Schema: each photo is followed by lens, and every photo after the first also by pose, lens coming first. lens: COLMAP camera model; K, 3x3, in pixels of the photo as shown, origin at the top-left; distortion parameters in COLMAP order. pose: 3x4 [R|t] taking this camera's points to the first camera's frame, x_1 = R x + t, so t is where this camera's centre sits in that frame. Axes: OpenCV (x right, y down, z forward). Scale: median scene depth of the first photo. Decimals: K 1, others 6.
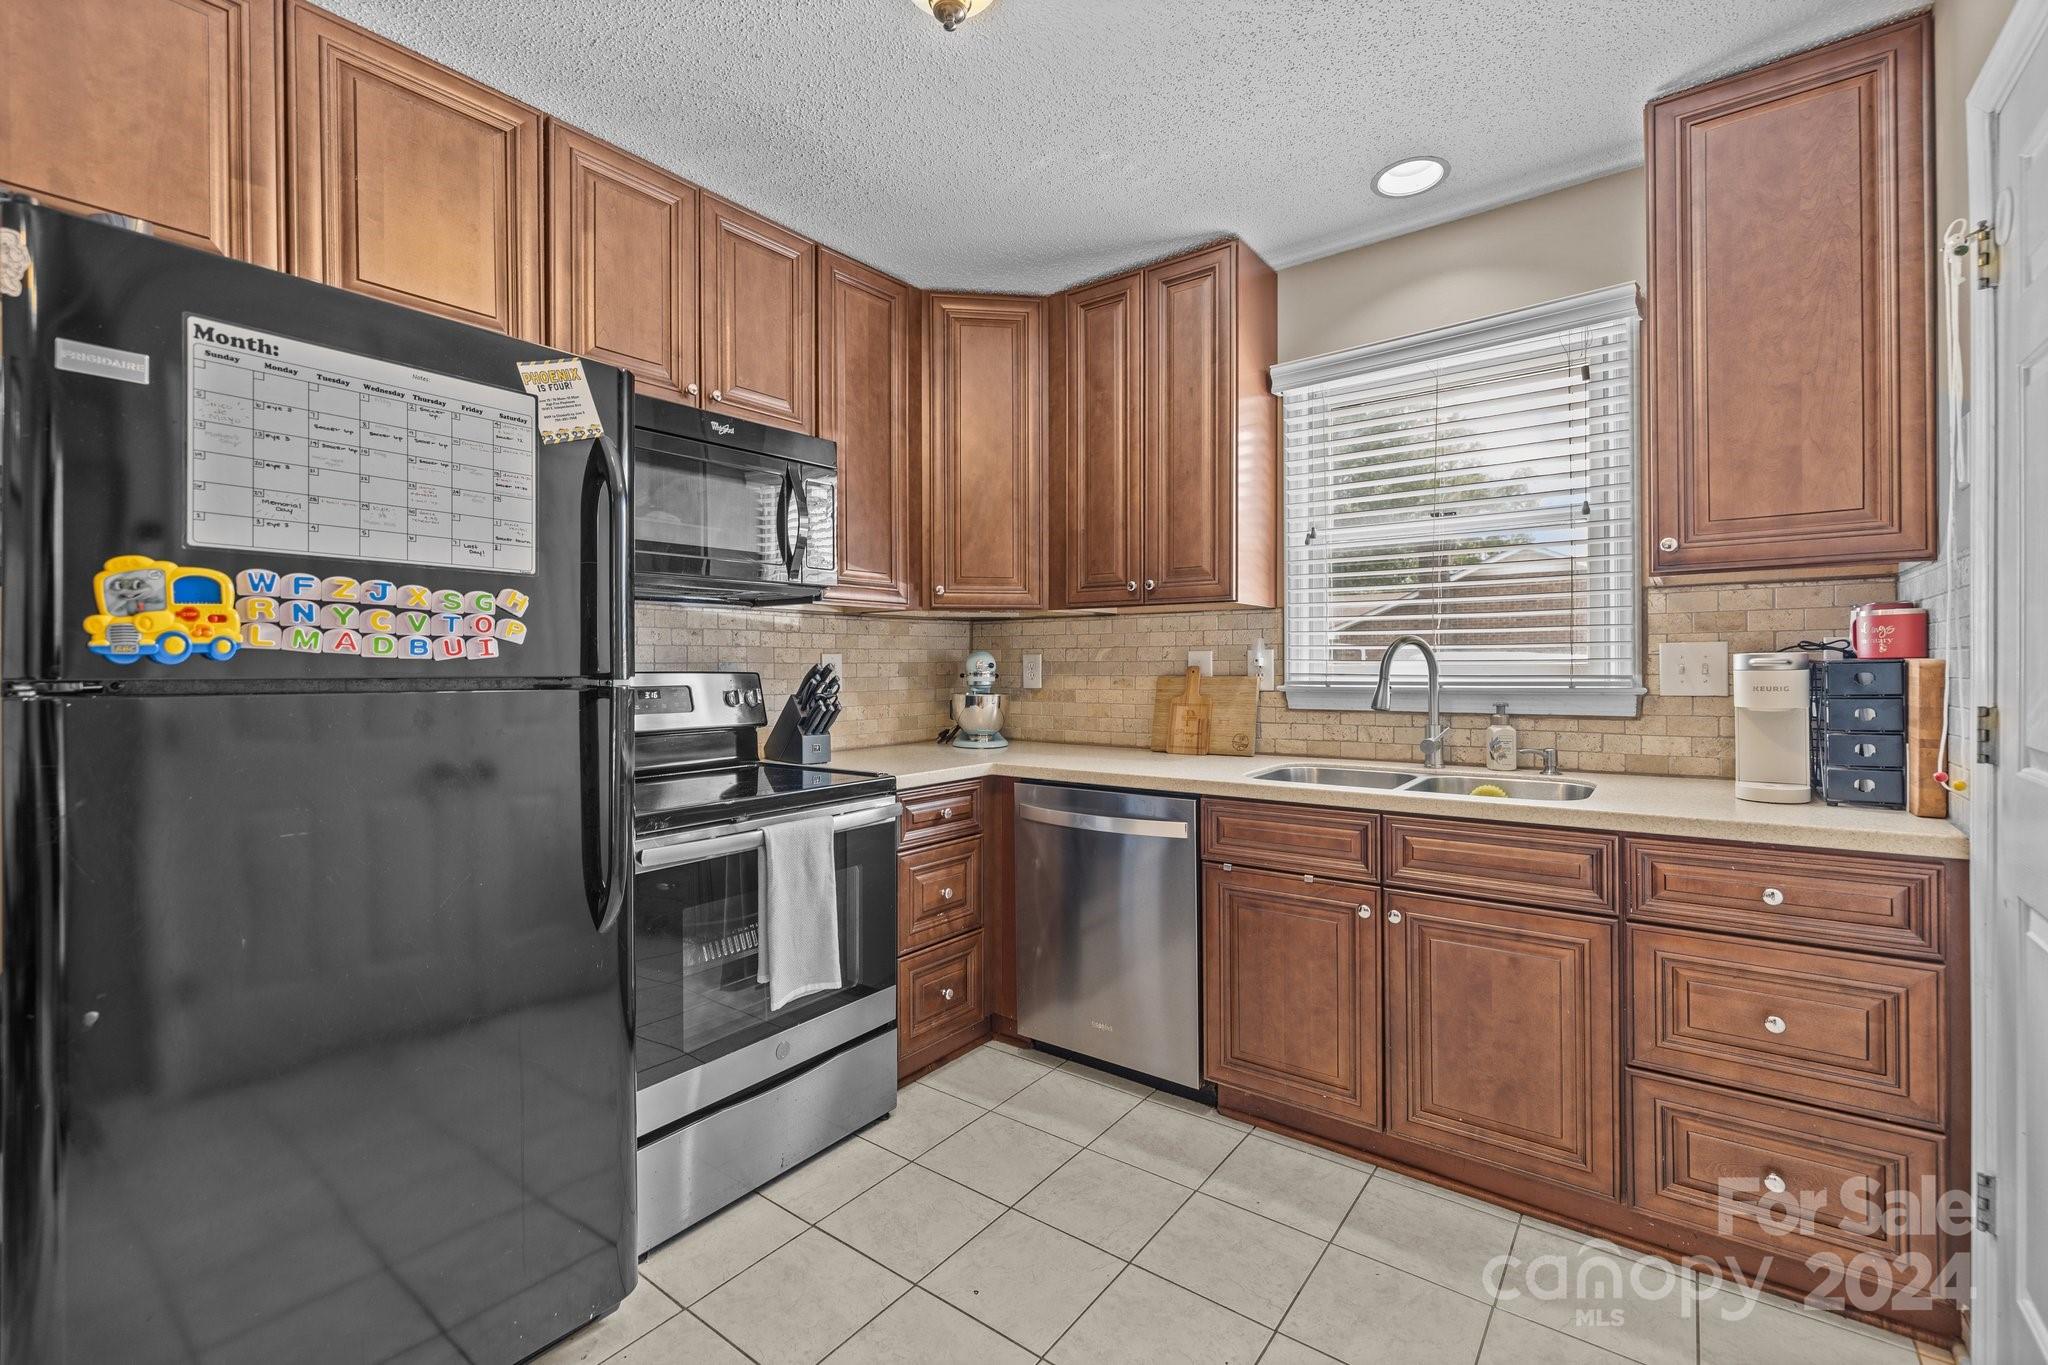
lens RADIAL K [[878.5, 0, 1028.6], [0, 878.5, 671.6], [0, 0, 1]] dist [0.001622, -0.001538]
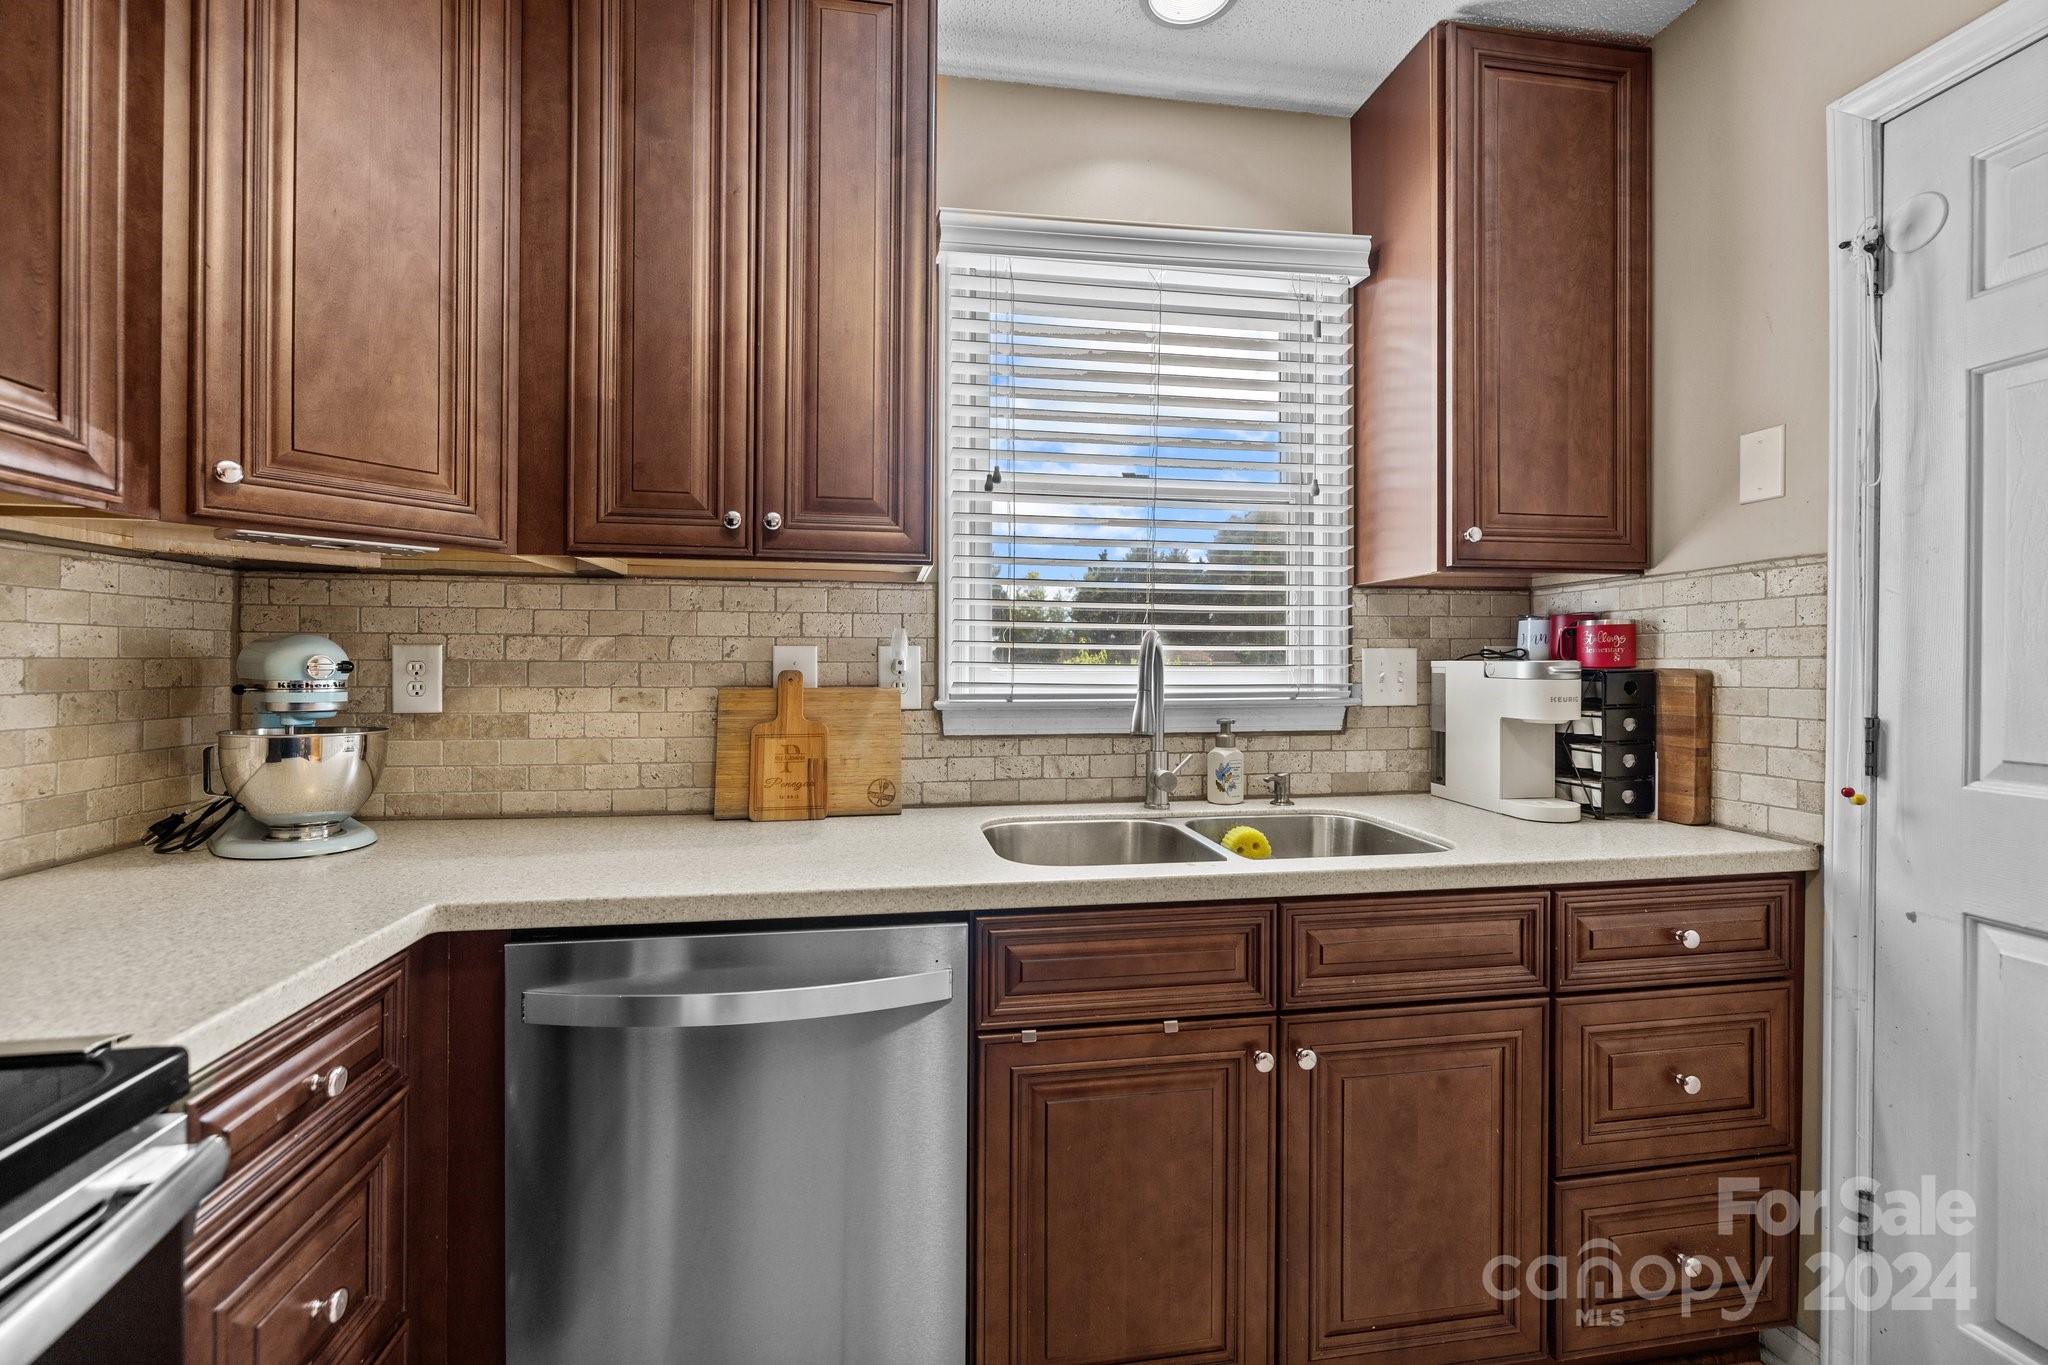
lens RADIAL K [[878.5, 0, 1020.0], [0, 878.5, 667.7], [0, 0, 1]] dist [0.001622, -0.001538]
pose [[0.694310, 0.006429, 0.719647, -0.165743], [-0.001016, 0.999968, -0.007953, -0.004433], [-0.719675, 0.004790, 0.694295, 0.578838]]
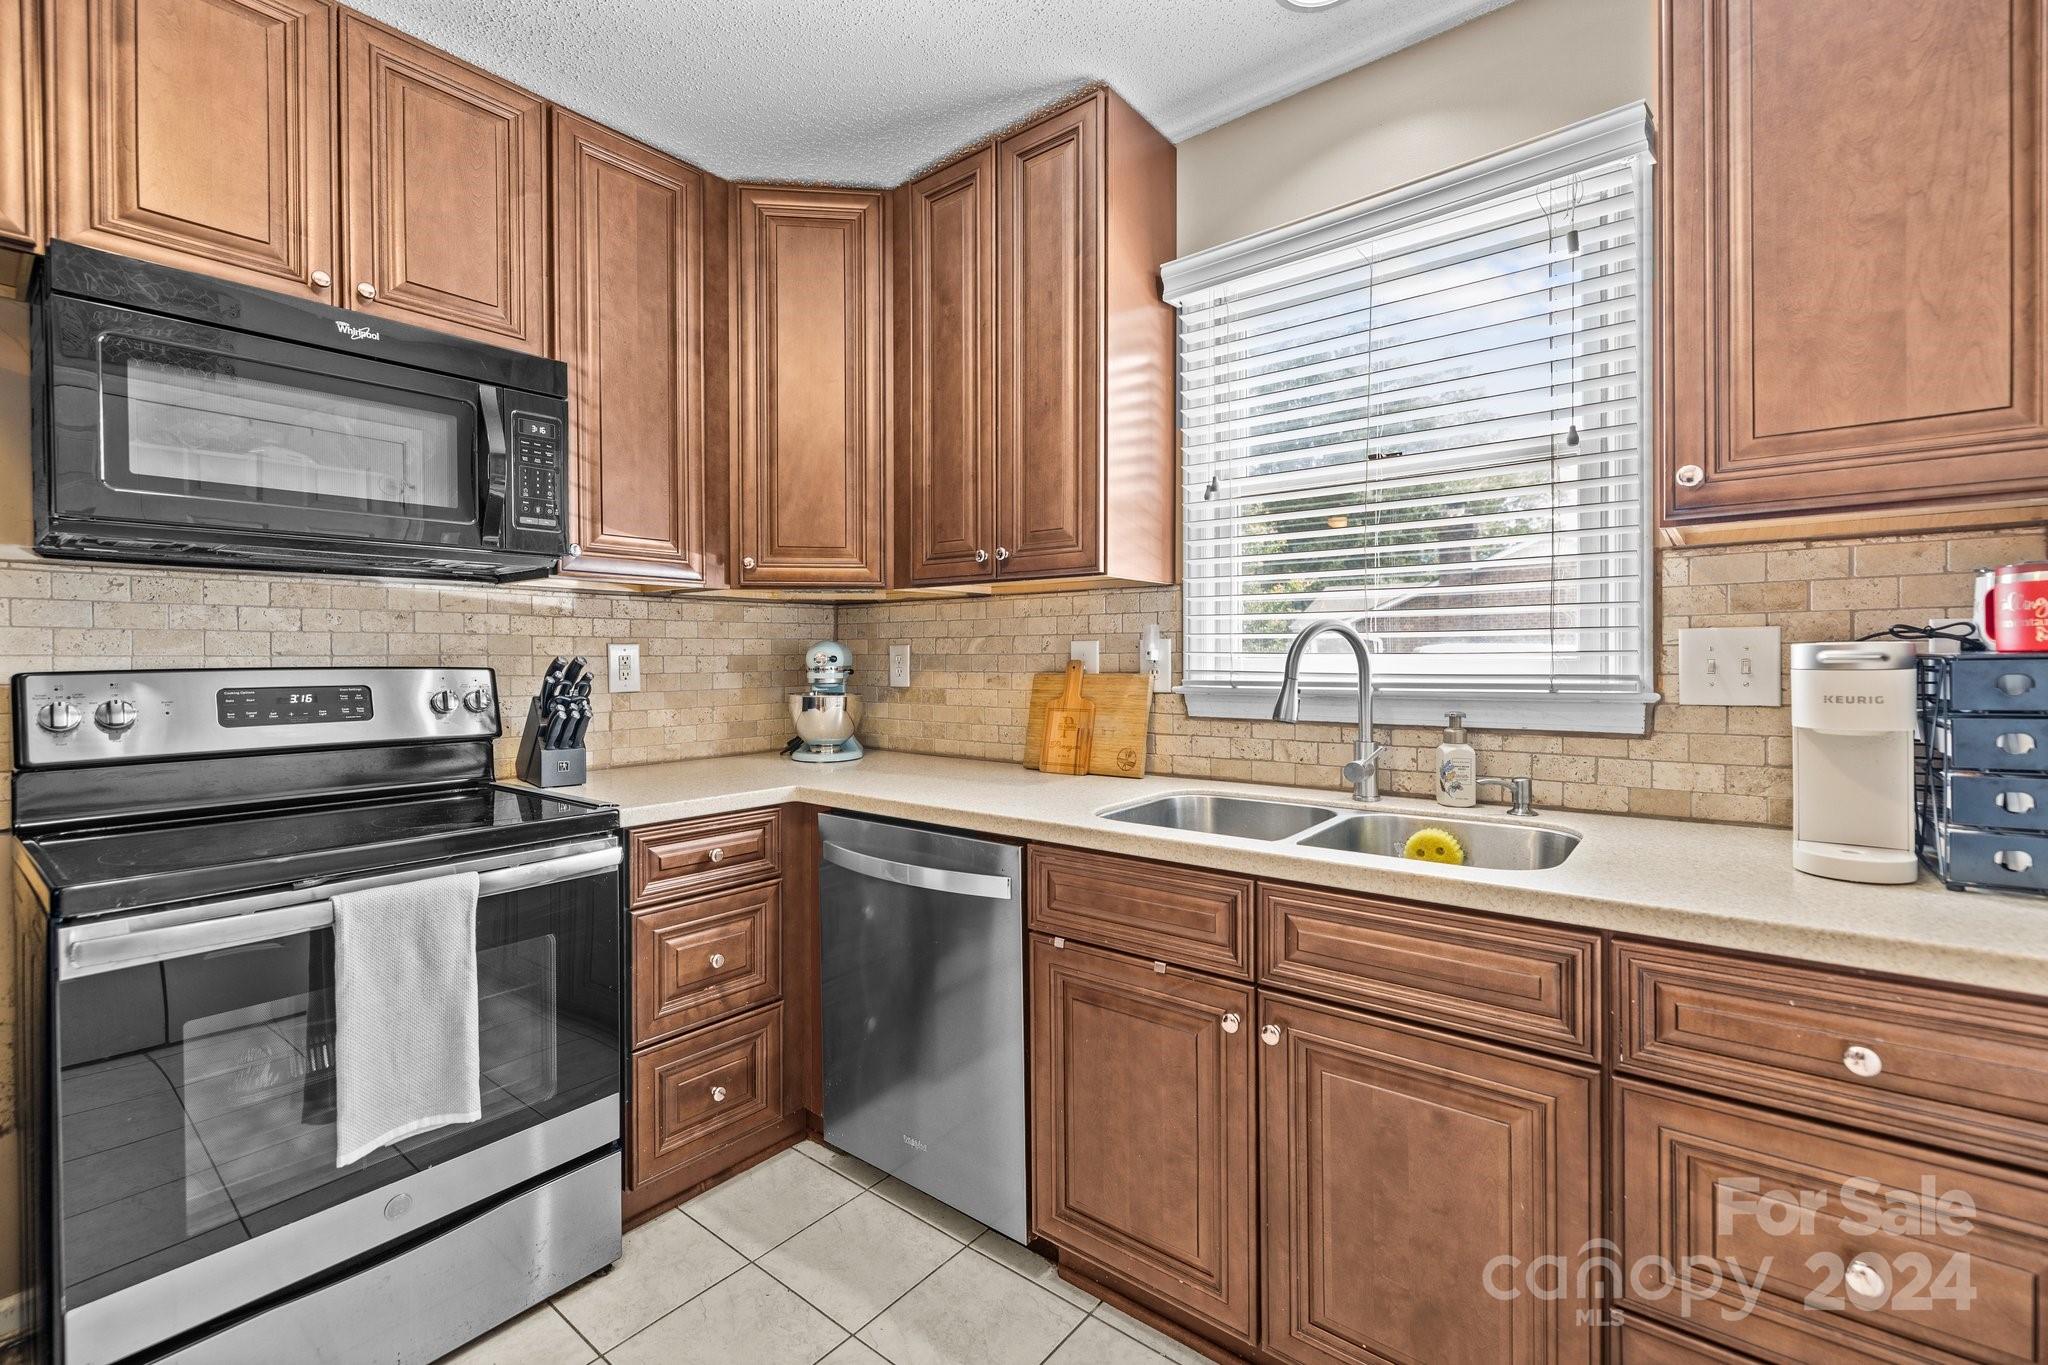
lens RADIAL K [[878.5, 0, 1025.5], [0, 878.5, 668.0], [0, 0, 1]] dist [0.001622, -0.001538]
pose [[0.999519, 0.001801, -0.030973, 0.206606], [-0.001652, 0.999987, 0.004850, -0.003778], [0.030982, -0.004796, 0.999508, 0.267951]]
